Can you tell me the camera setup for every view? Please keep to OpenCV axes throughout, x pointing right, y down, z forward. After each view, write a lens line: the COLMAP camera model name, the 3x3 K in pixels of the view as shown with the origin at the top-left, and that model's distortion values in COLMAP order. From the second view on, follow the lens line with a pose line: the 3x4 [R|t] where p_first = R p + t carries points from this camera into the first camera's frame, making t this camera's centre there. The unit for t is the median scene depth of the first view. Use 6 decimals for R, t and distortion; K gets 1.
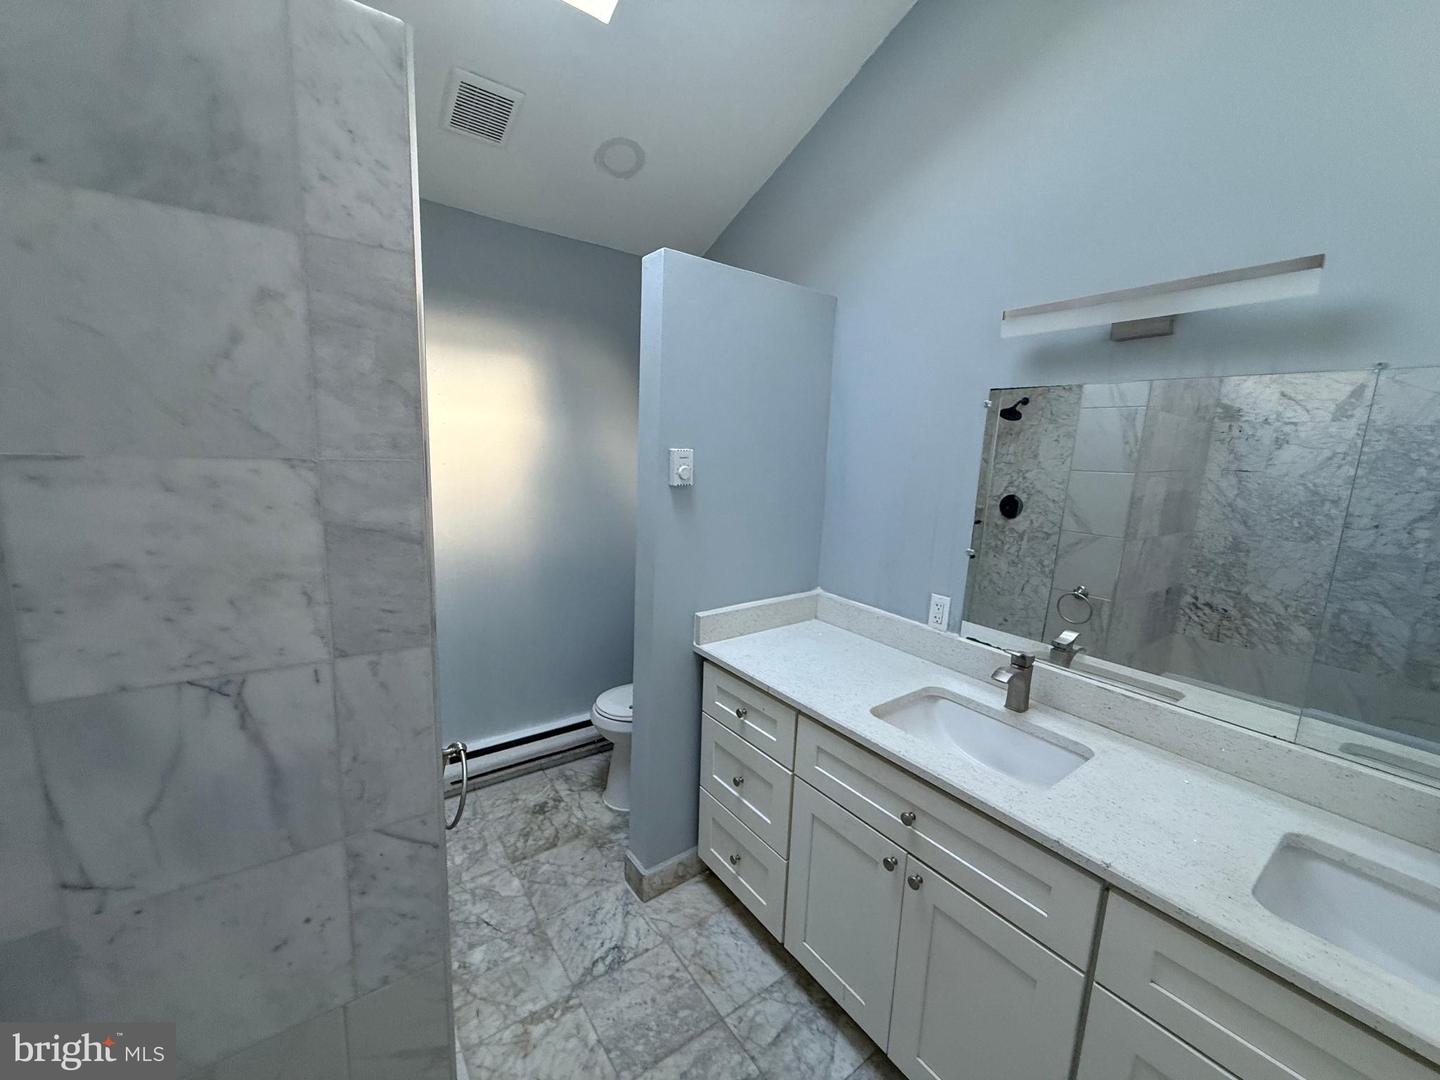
lens RADIAL K [[575.2, 0, 723.3], [0, 575.2, 542.1], [0, 0, 1]] dist [0.001133, 0.000582]
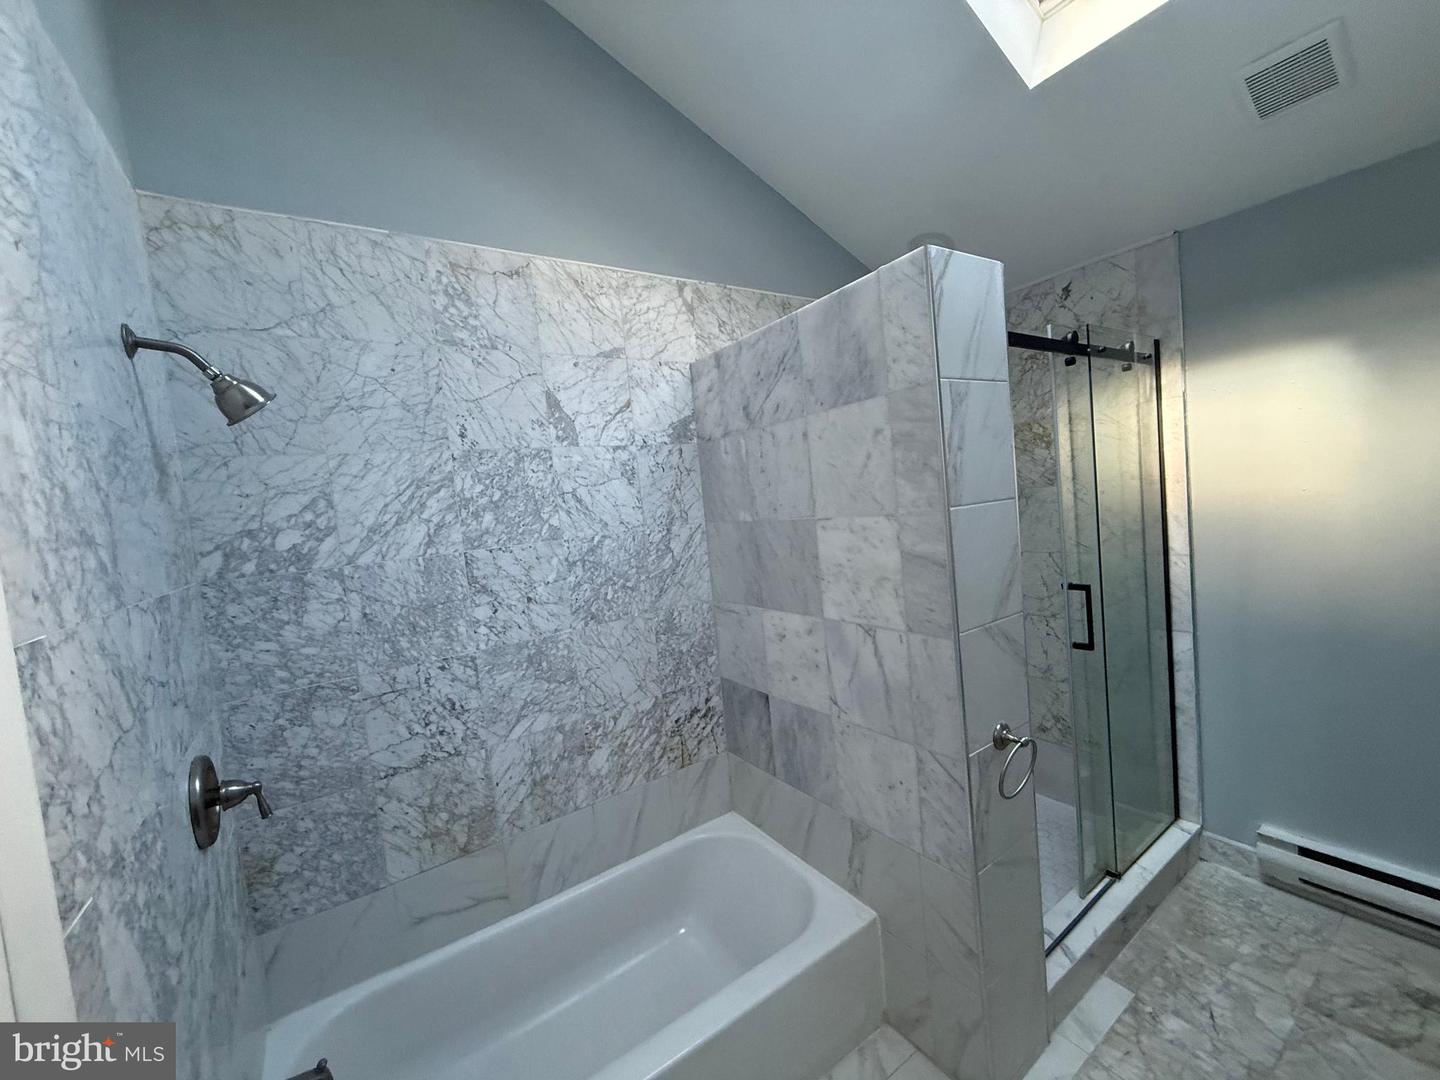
lens RADIAL K [[575.2, 0, 724.0], [0, 575.2, 543.5], [0, 0, 1]] dist [0.001133, 0.000582]
pose [[-0.041179, 0.031183, -0.998665, 1.047453], [-0.070775, 0.996911, 0.034047, -0.075007], [0.996642, 0.072082, -0.038845, 0.526021]]
